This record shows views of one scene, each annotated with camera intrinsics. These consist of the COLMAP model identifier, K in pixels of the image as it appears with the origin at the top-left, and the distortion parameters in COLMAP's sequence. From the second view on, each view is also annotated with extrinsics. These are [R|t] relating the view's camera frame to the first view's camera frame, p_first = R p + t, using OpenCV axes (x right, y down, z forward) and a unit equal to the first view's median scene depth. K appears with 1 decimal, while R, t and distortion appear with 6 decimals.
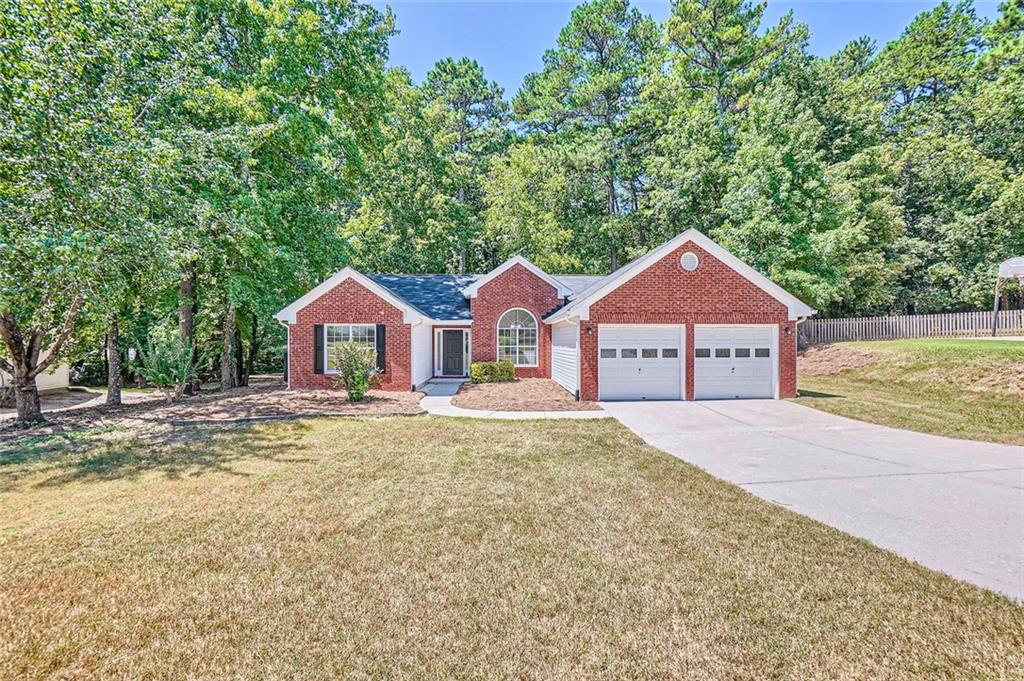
lens RADIAL K [[461.4, 0, 509.9], [0, 461.4, 337.4], [0, 0, 1]] dist [-0.009808, 0.017464]
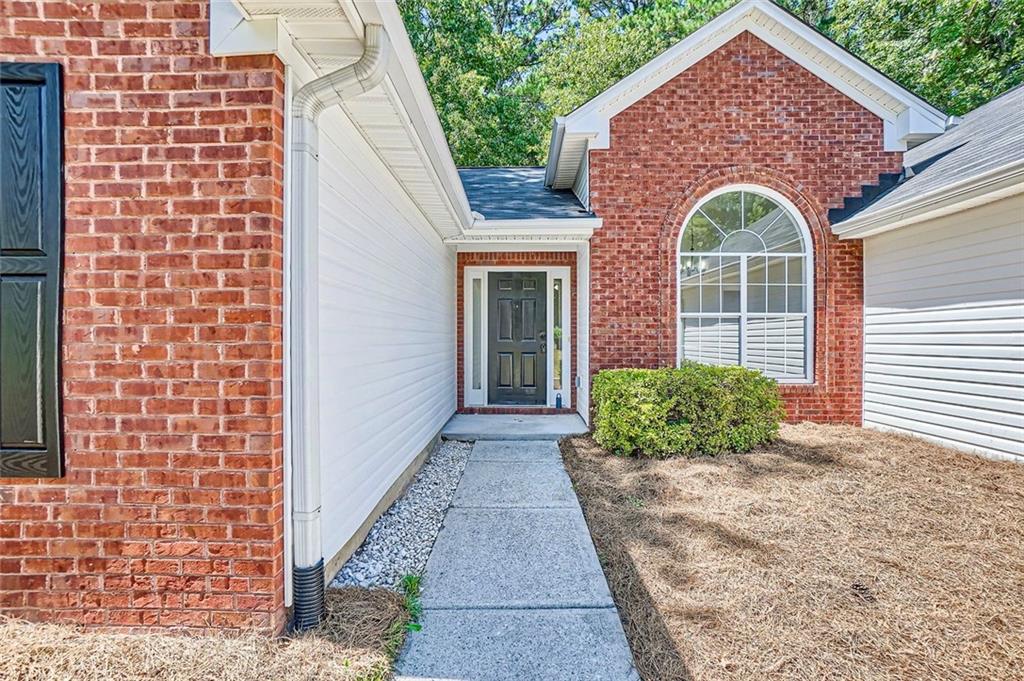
lens RADIAL K [[461.4, 0, 509.9], [0, 461.4, 337.4], [0, 0, 1]] dist [-0.009808, 0.017464]
pose [[0.998494, 0.000302, -0.054859, -0.116053], [-0.000194, 0.999998, 0.001965, 0.032878], [0.054860, -0.001951, 0.998492, 0.690692]]
